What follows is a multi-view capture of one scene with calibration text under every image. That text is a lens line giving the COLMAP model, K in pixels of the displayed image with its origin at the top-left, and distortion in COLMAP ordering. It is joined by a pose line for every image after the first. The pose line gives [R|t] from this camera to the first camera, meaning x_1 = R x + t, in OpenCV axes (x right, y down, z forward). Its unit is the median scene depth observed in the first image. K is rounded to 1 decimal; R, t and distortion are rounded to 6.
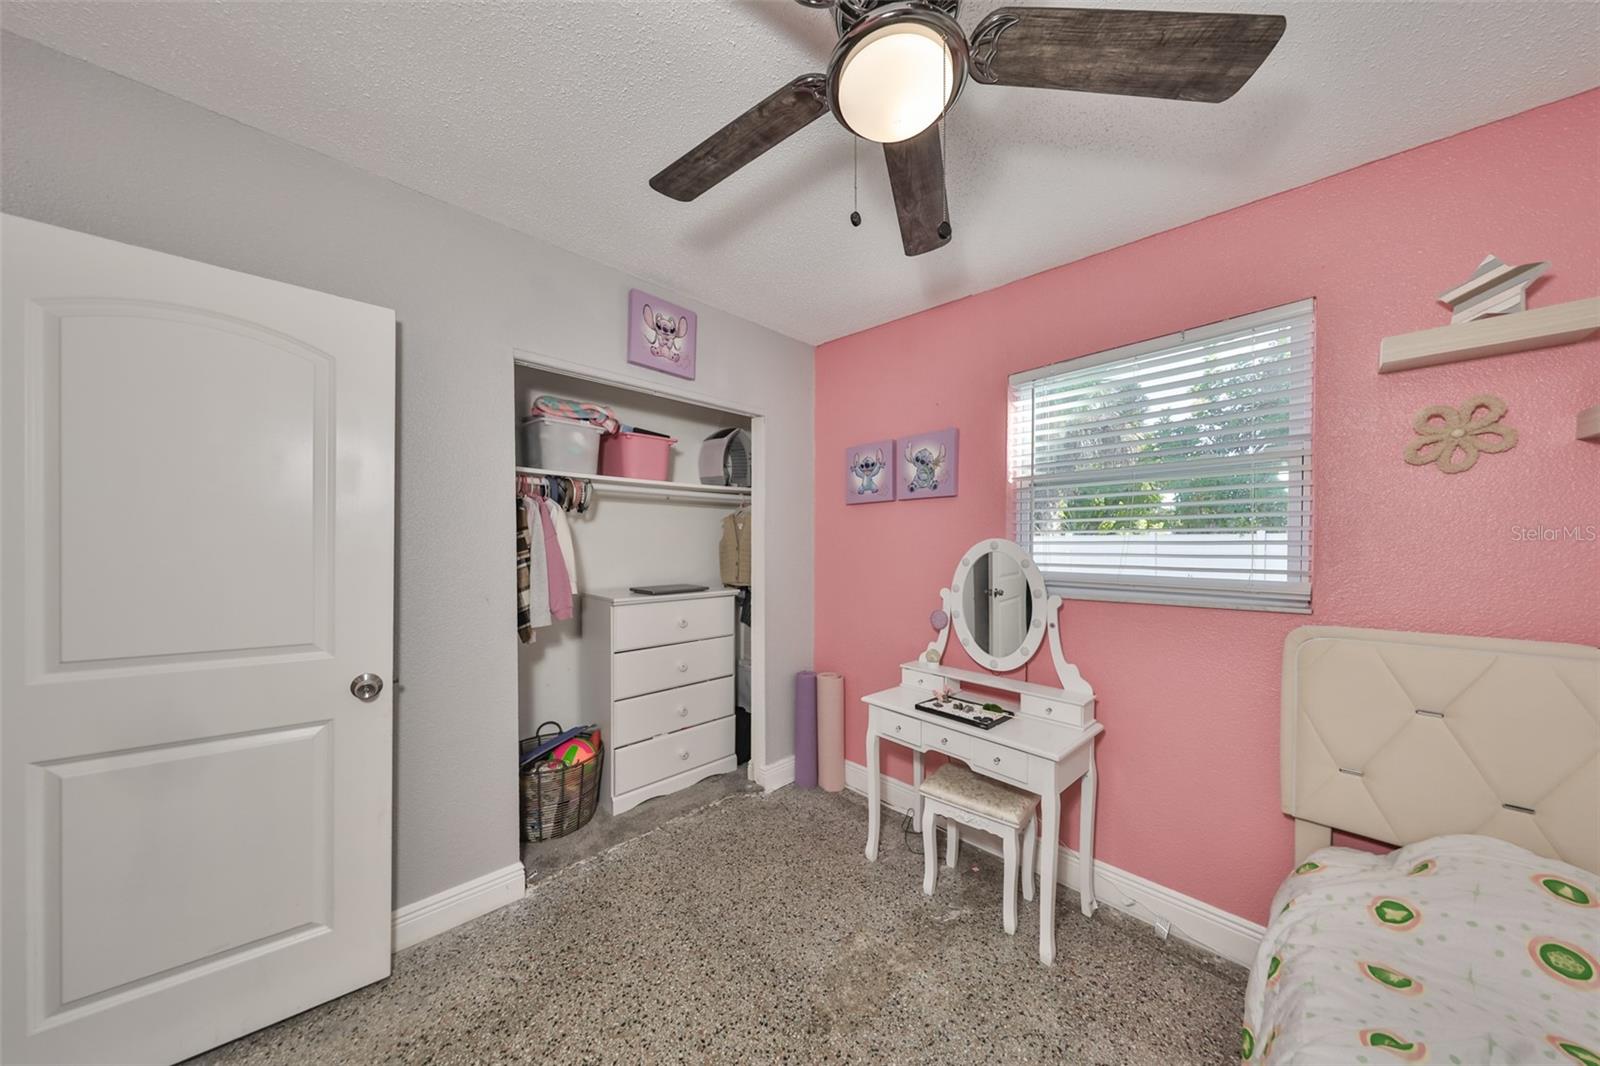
lens RADIAL K [[496.9, 0, 800.6], [0, 496.9, 557.2], [0, 0, 1]] dist [-0.000145, 0.000050]
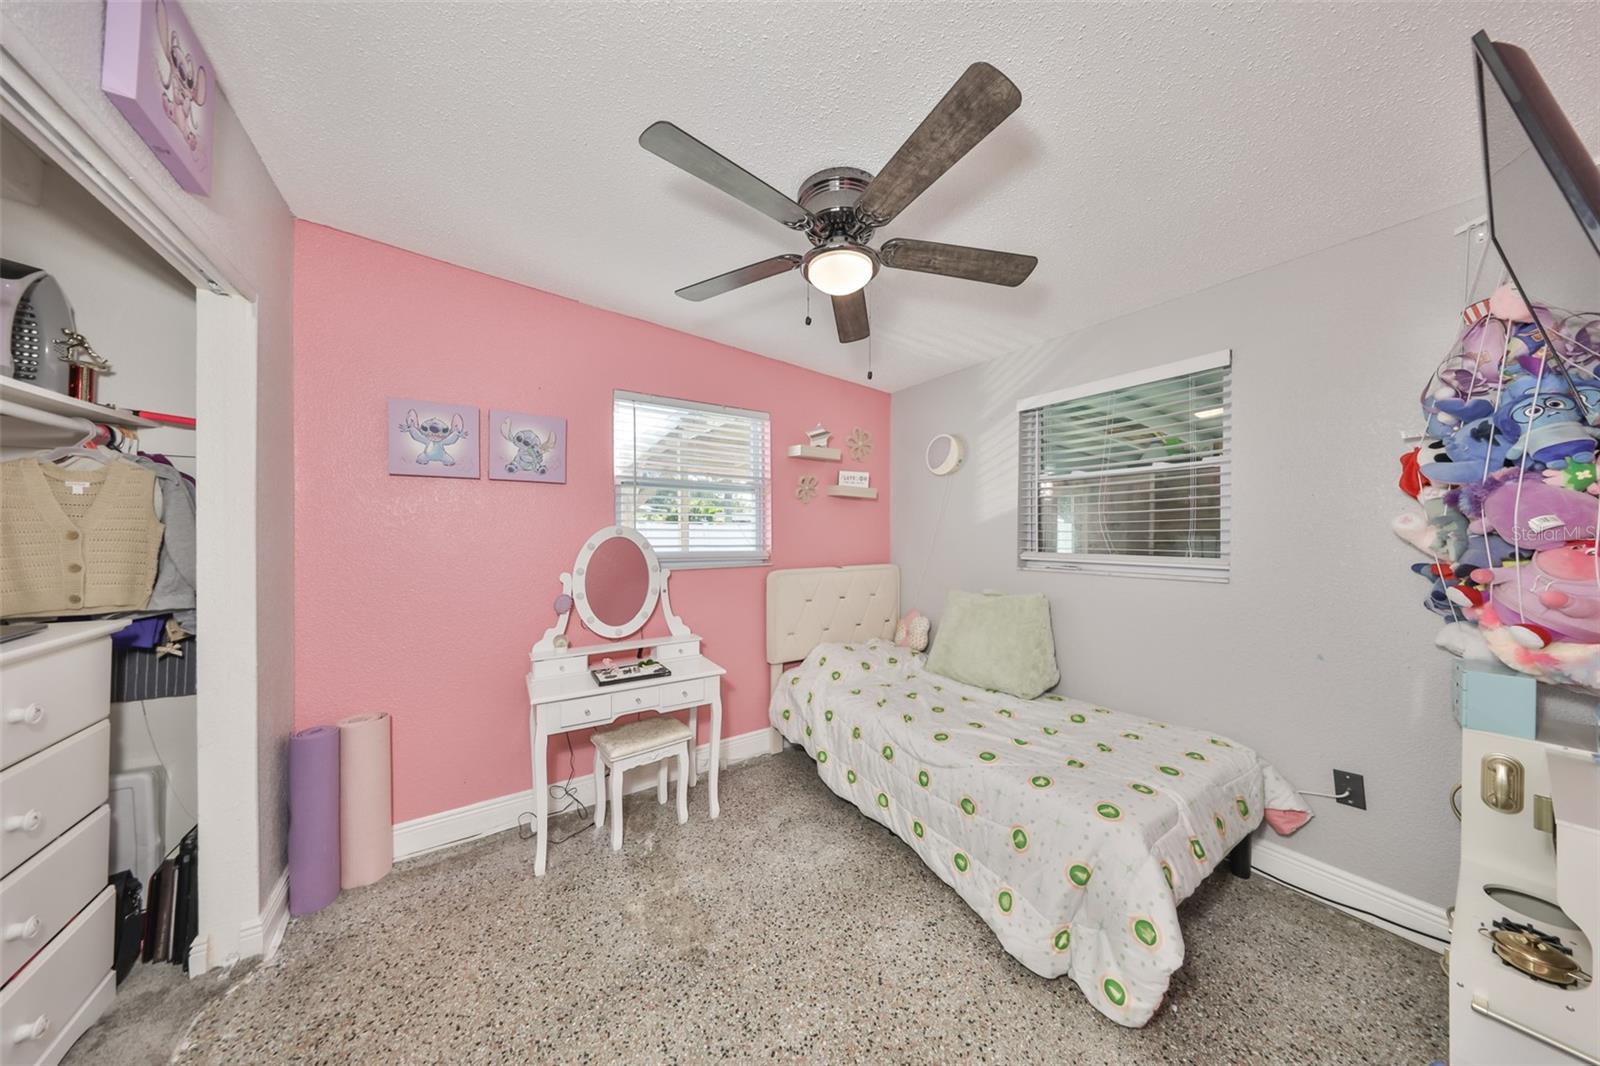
lens RADIAL K [[485.0, 0, 800.0], [0, 485.0, 533.0], [0, 0, 1]] dist [0.000561, 0.000005]
pose [[0.175602, 0.000484, 0.984461, -0.711873], [0.017463, 0.999841, -0.003606, -0.008424], [-0.984306, 0.017825, 0.175566, 0.397347]]
